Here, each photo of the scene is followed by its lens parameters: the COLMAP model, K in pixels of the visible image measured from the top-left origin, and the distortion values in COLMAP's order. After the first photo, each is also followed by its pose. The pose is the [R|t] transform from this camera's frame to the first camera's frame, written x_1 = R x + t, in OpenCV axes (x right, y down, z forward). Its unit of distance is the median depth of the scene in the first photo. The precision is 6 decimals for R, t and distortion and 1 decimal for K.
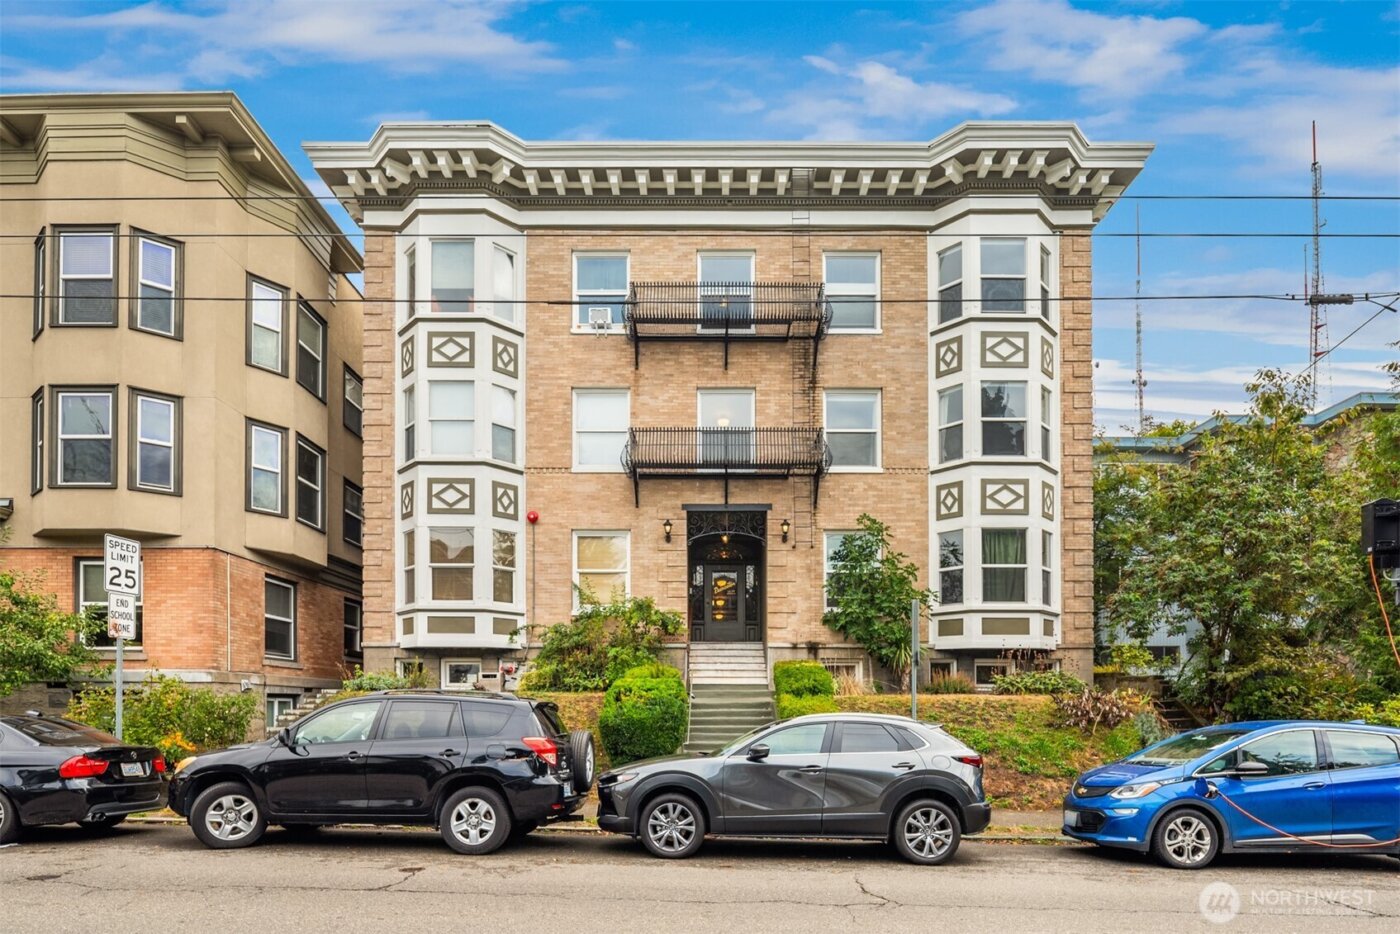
lens RADIAL K [[708.8, 0, 700.1], [0, 708.8, 482.1], [0, 0, 1]] dist [-0.004885, -0.000863]
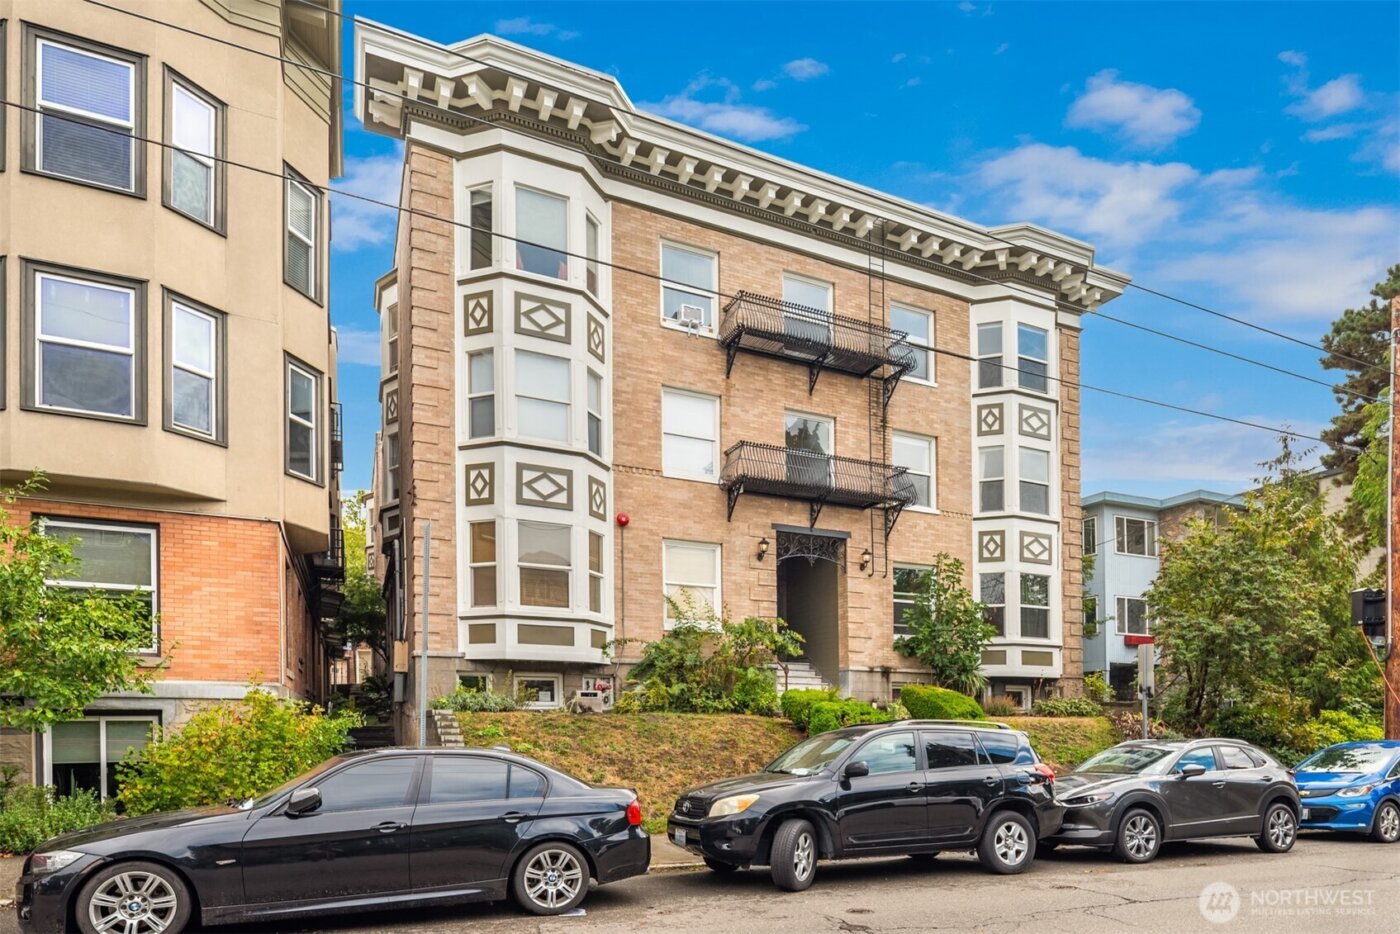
lens RADIAL K [[776.5, 0, 666.7], [0, 776.5, 459.9], [0, 0, 1]] dist [-0.003936, -0.000924]
pose [[0.905899, 0.133856, 0.401784, -0.613029], [-0.128307, 0.990894, -0.040828, 0.006406], [-0.403590, -0.014566, 0.914824, 0.061740]]
